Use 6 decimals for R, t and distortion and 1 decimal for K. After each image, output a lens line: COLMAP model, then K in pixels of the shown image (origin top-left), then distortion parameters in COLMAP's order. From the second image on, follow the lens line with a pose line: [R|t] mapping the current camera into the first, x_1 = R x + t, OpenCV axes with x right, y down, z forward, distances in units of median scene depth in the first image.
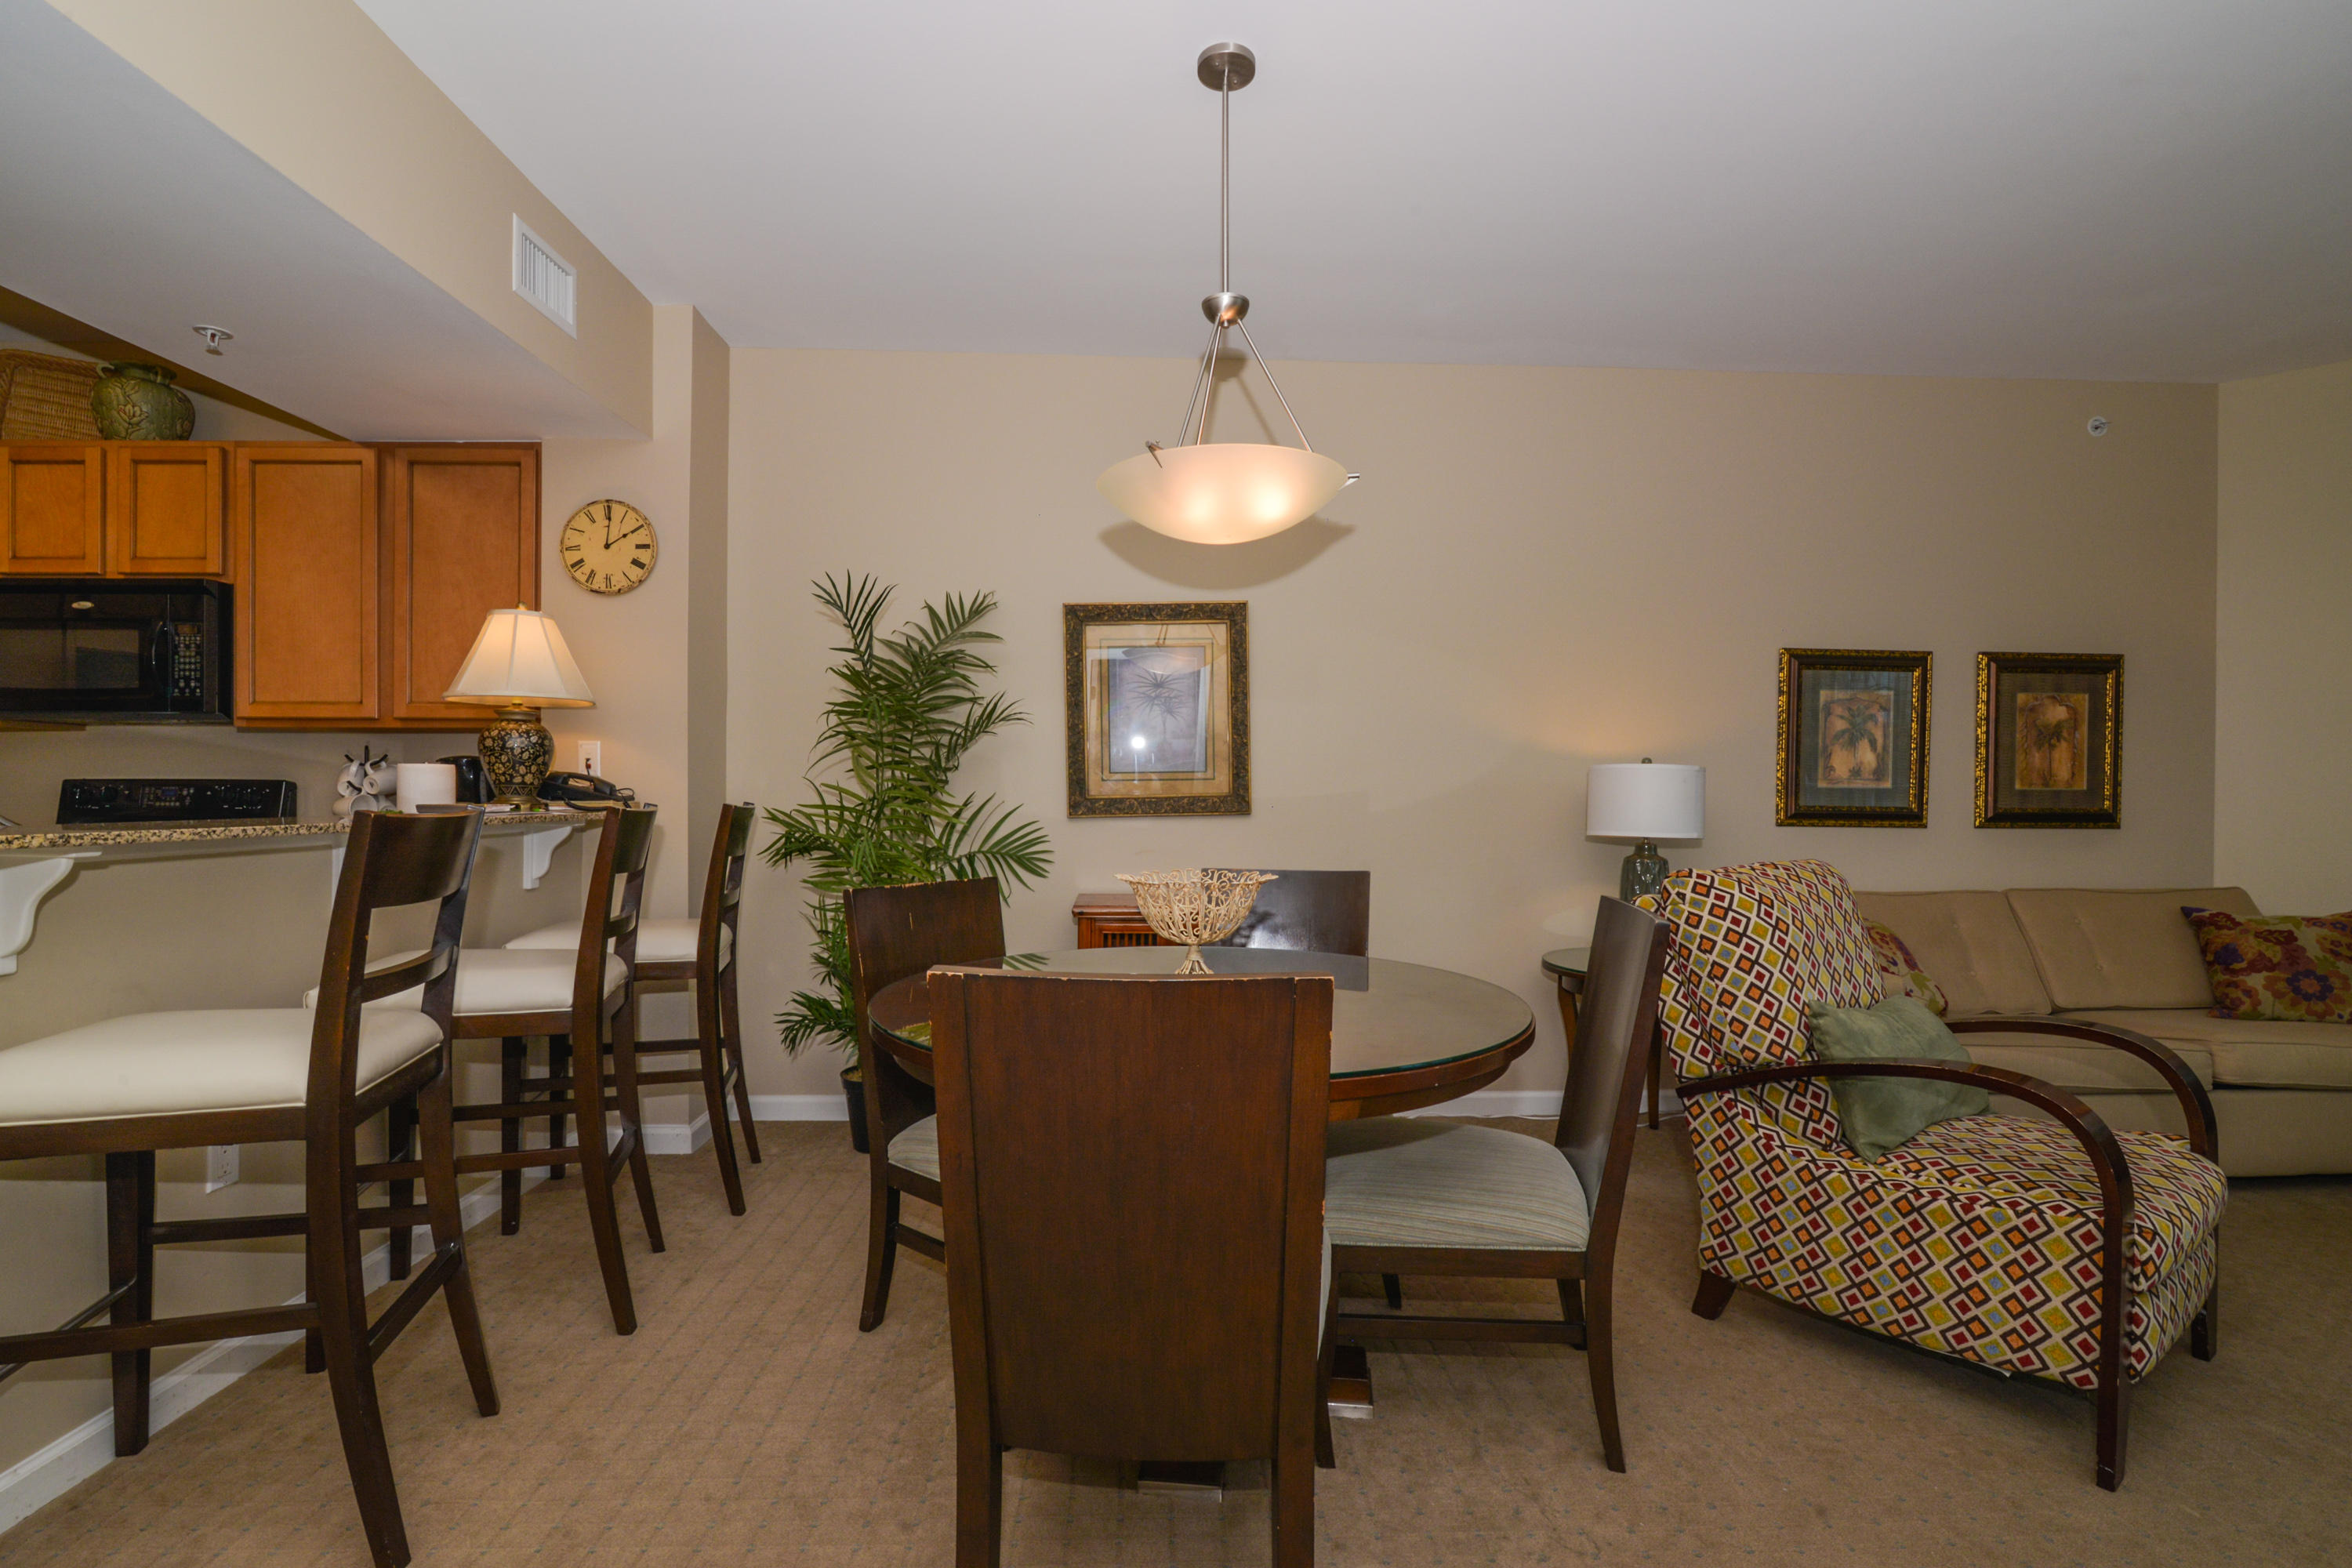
lens RADIAL K [[1096.1, 0, 1196.9], [0, 1096.1, 794.9], [0, 0, 1]] dist [-0.013229, 0.001197]
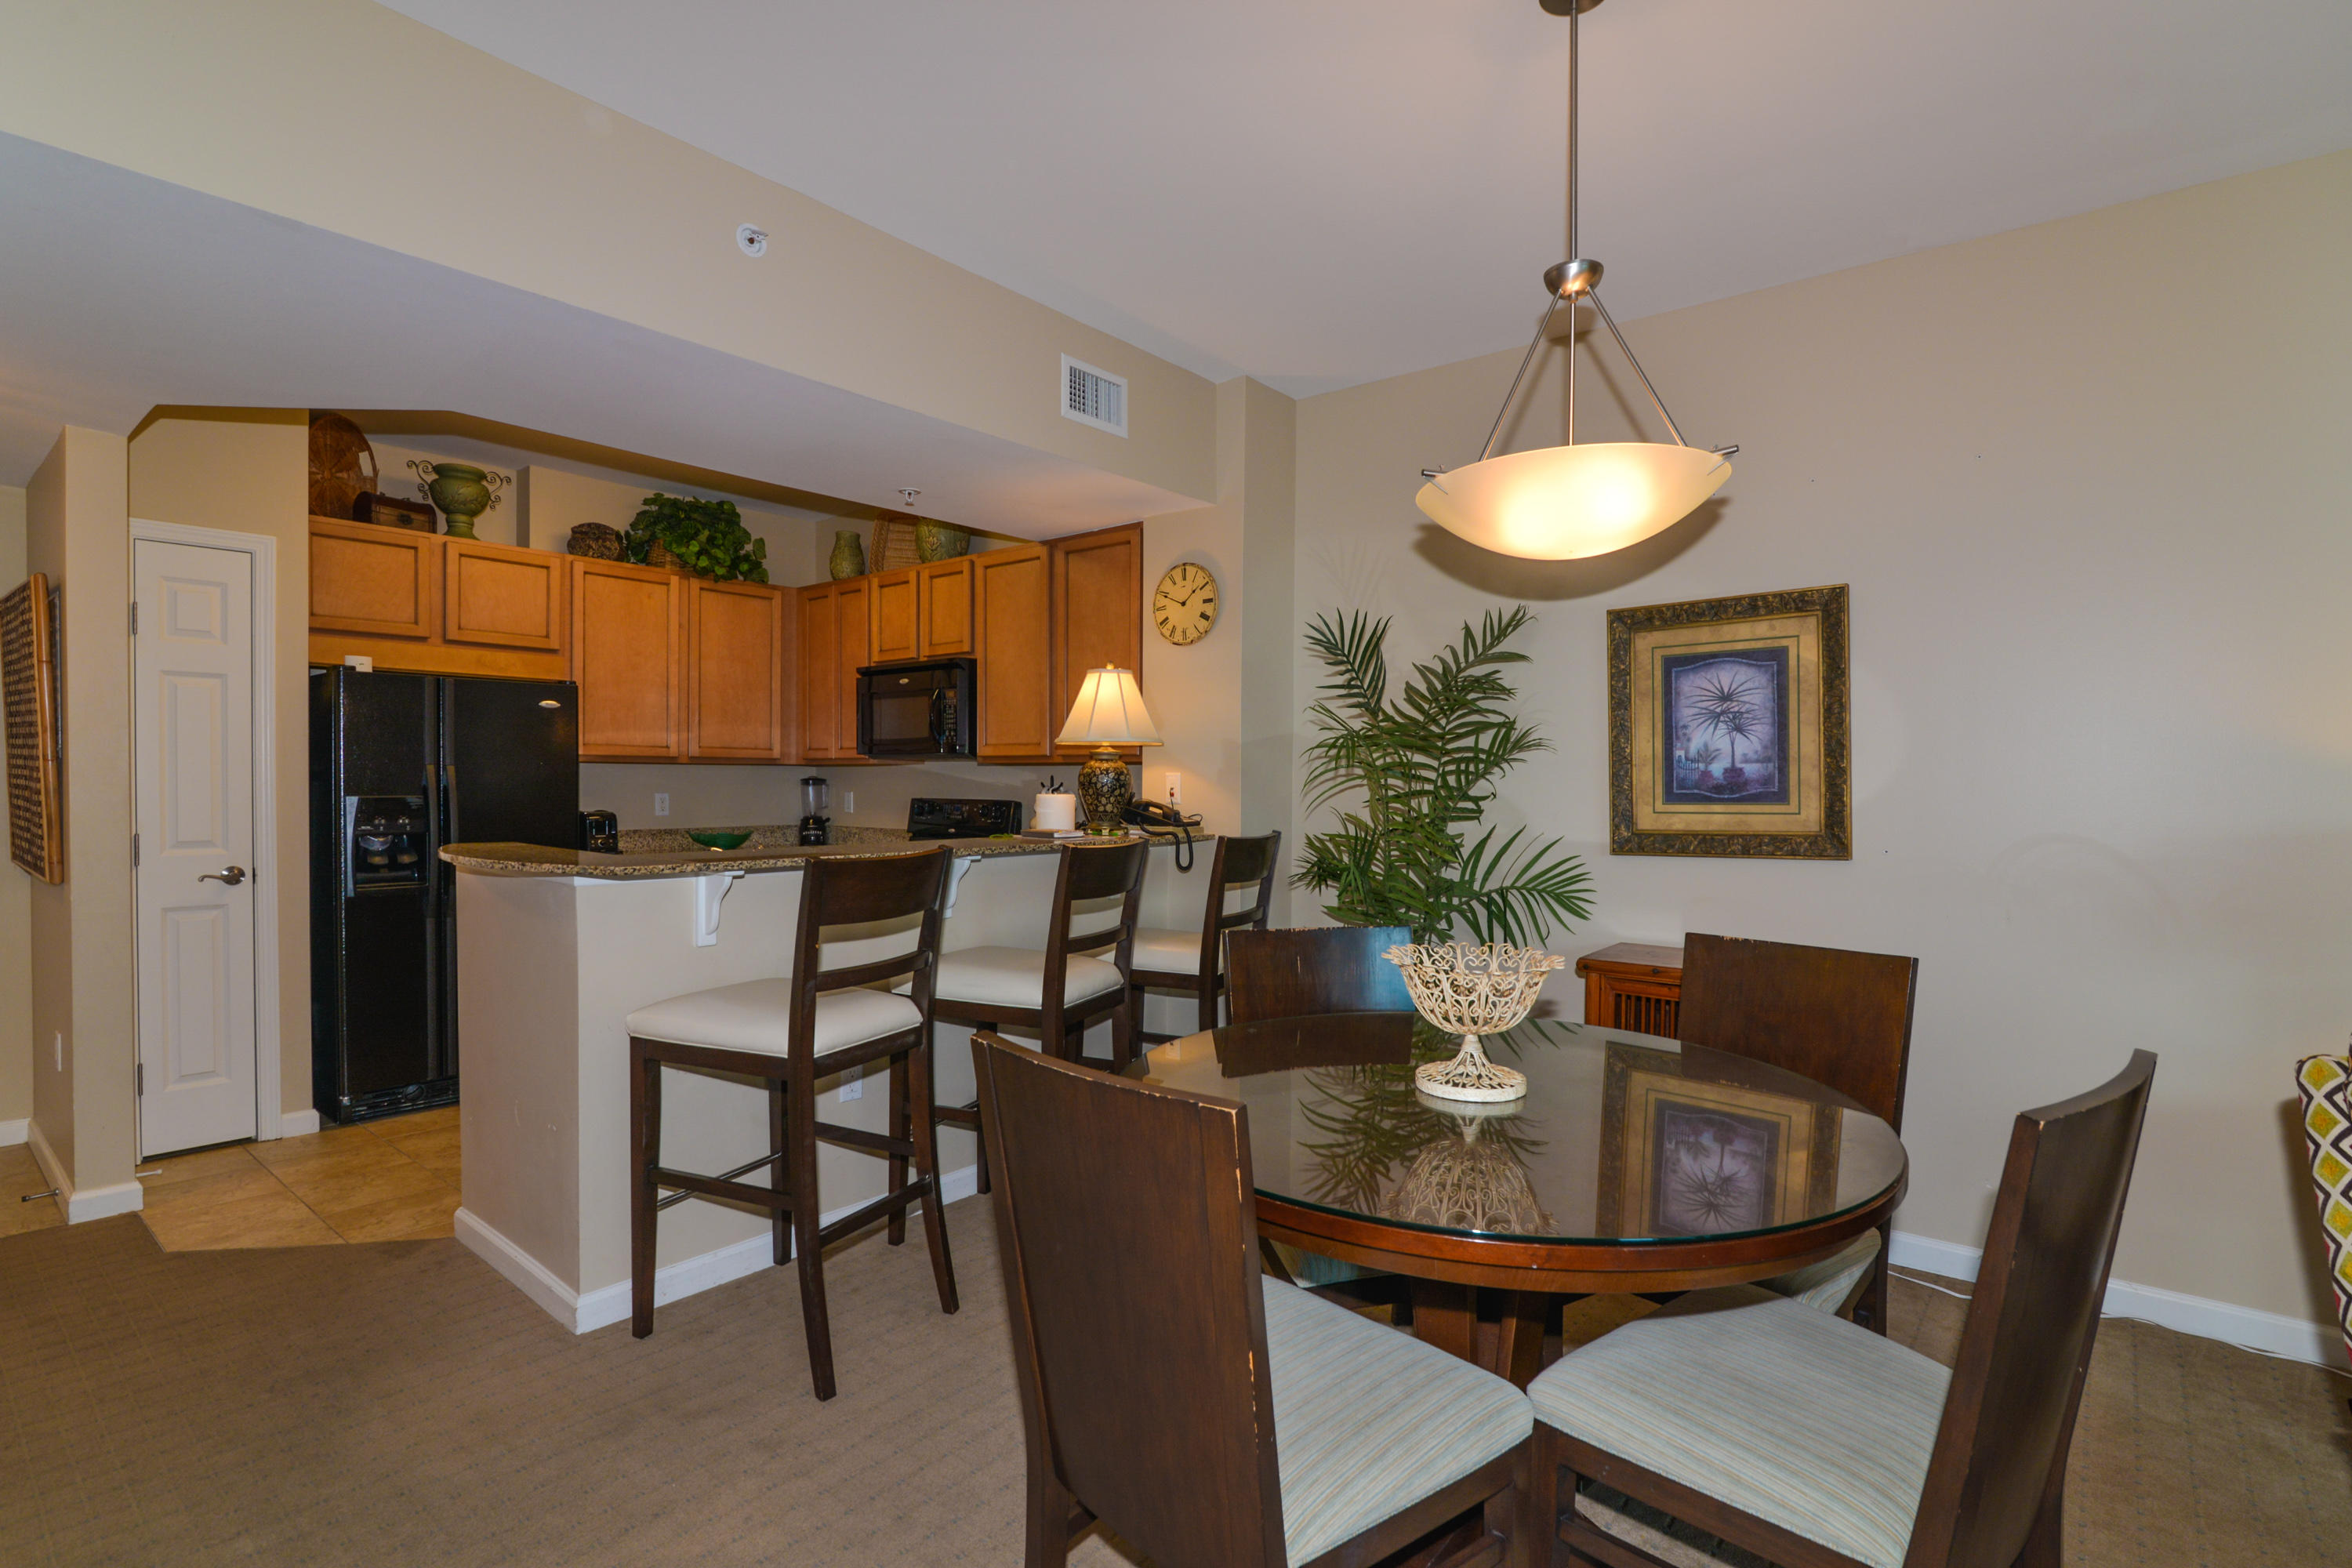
lens RADIAL K [[1138.6, 0, 1179.4], [0, 1138.6, 788.1], [0, 0, 1]] dist [0.003130, 0.001411]
pose [[0.749324, 0.005990, -0.662176, 0.253480], [-0.005617, 0.999981, 0.002689, -0.036032], [0.662180, 0.001705, 0.749343, 0.094240]]
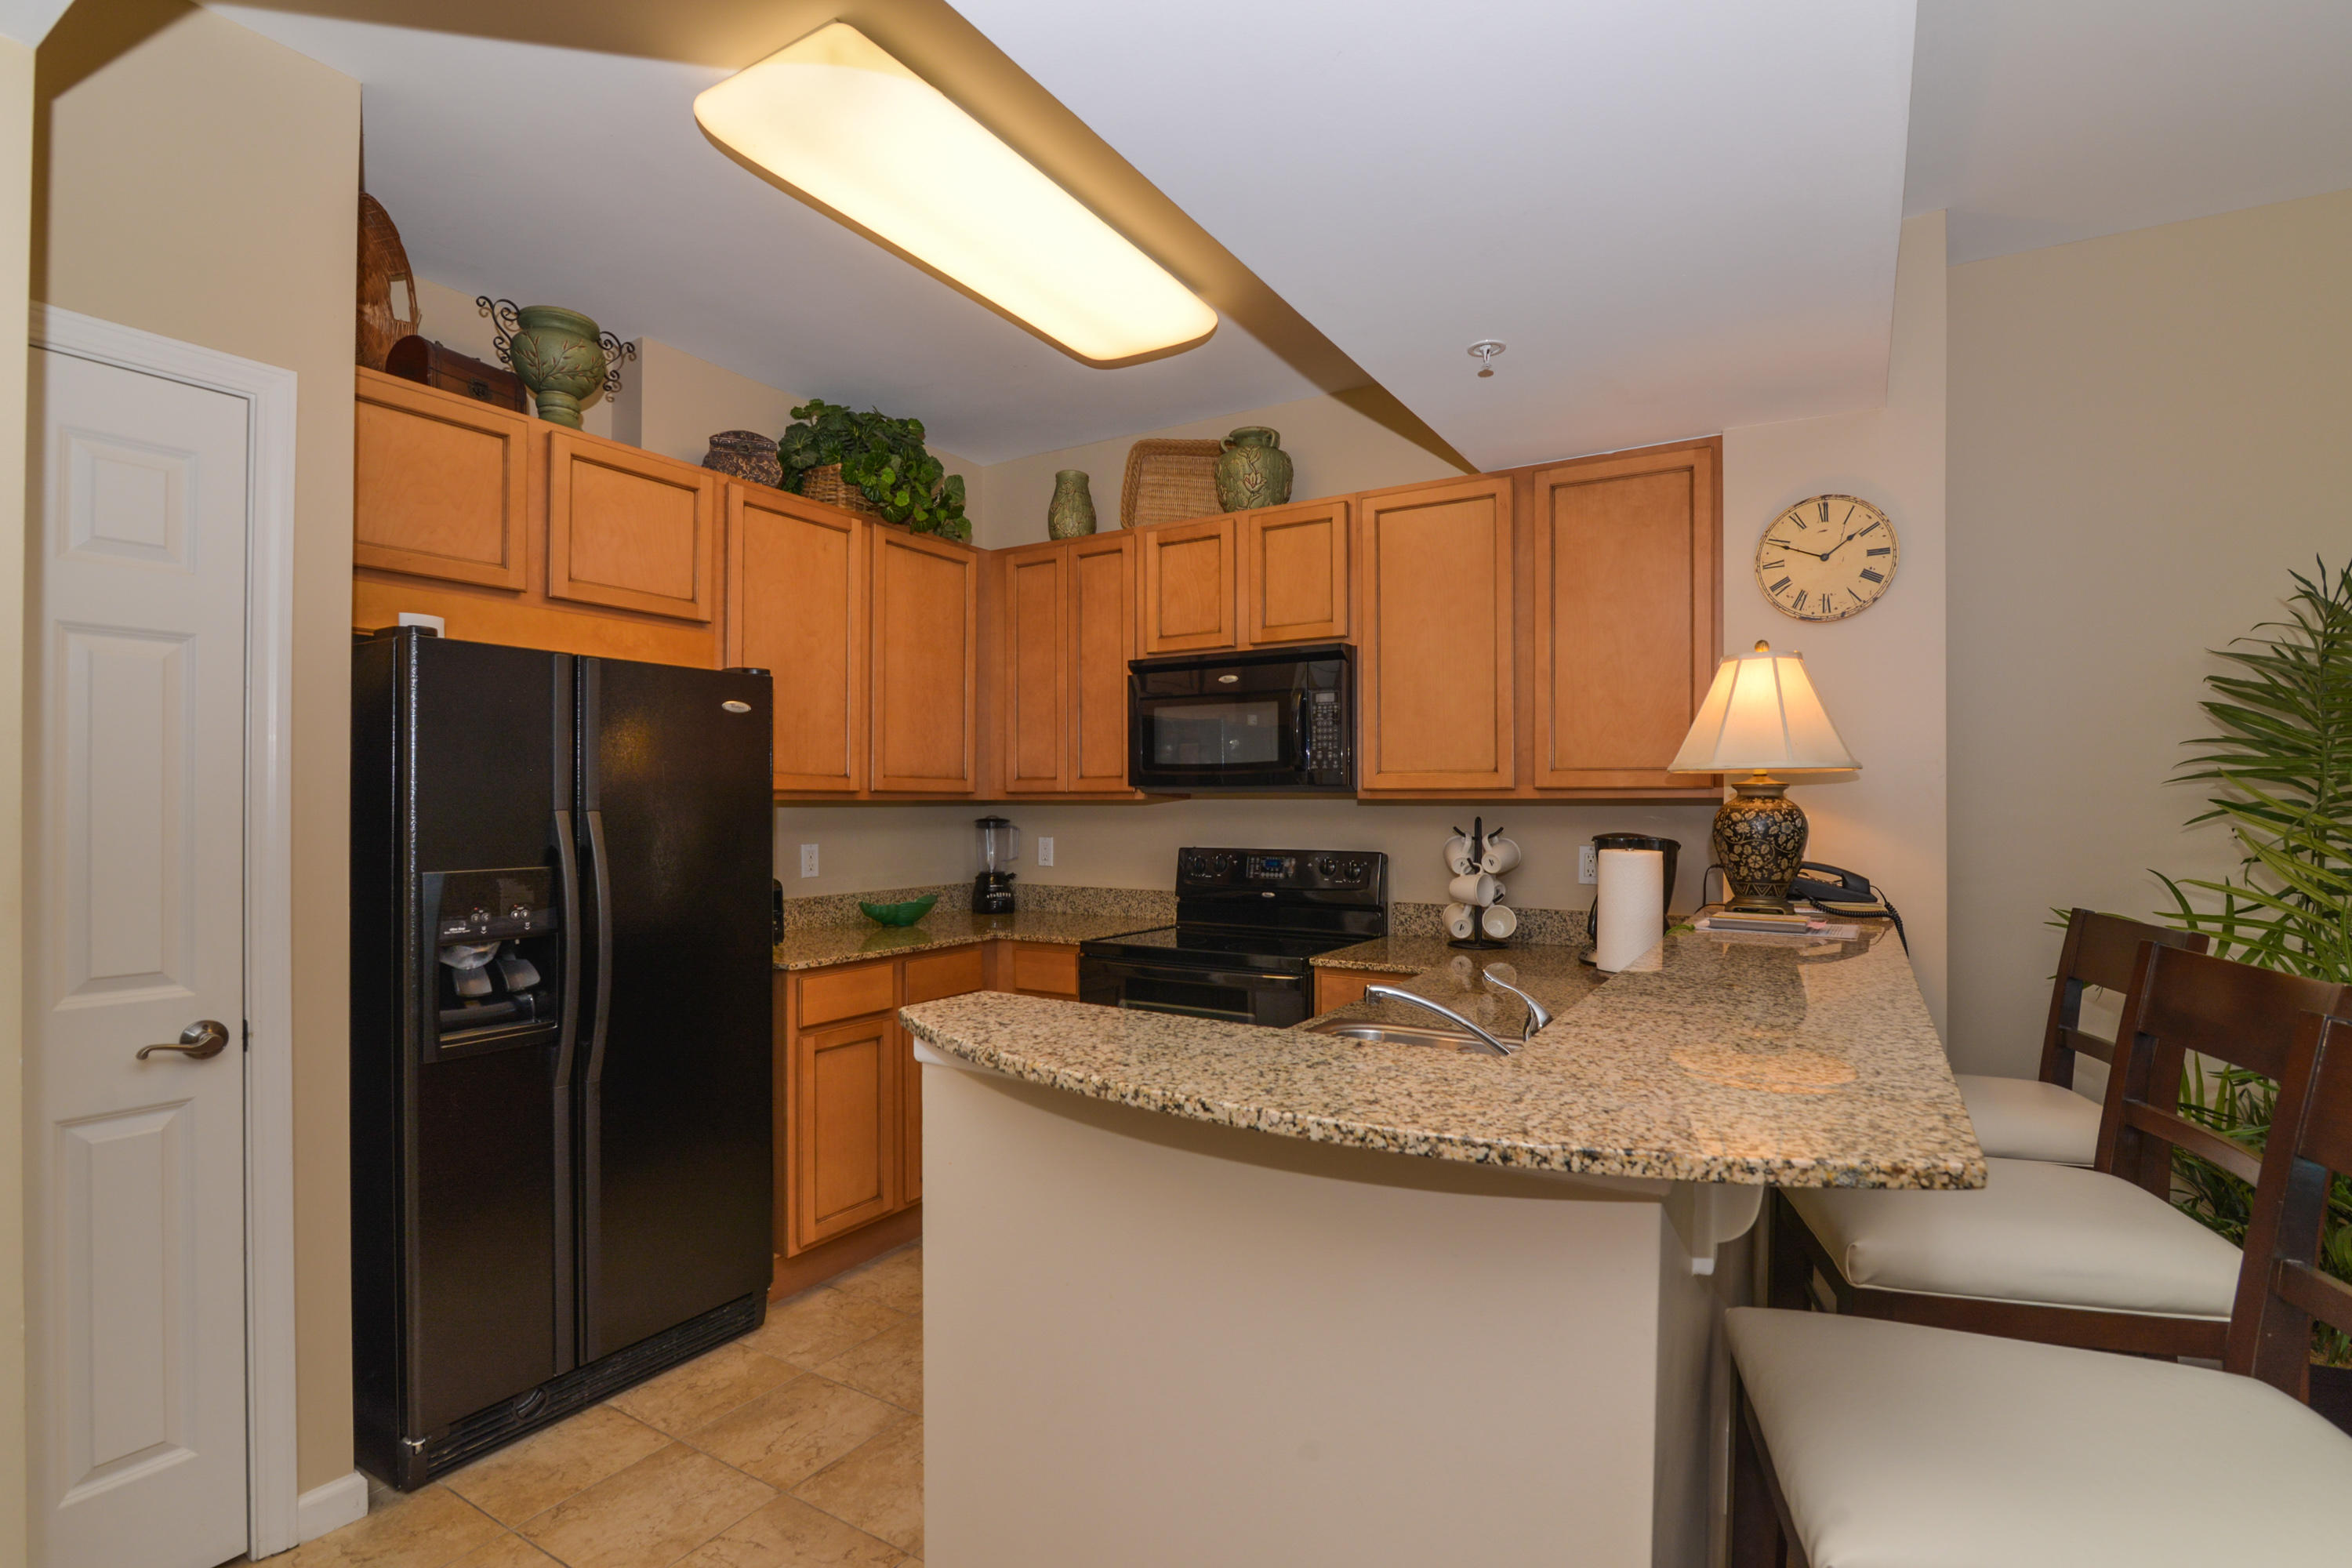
lens RADIAL K [[1096.1, 0, 1188.2], [0, 1096.1, 791.7], [0, 0, 1]] dist [-0.013229, 0.001197]
pose [[0.840764, -0.008702, -0.541331, -0.500664], [0.000430, 0.999881, -0.015405, -0.054759], [0.541401, 0.012720, 0.840668, 0.132961]]
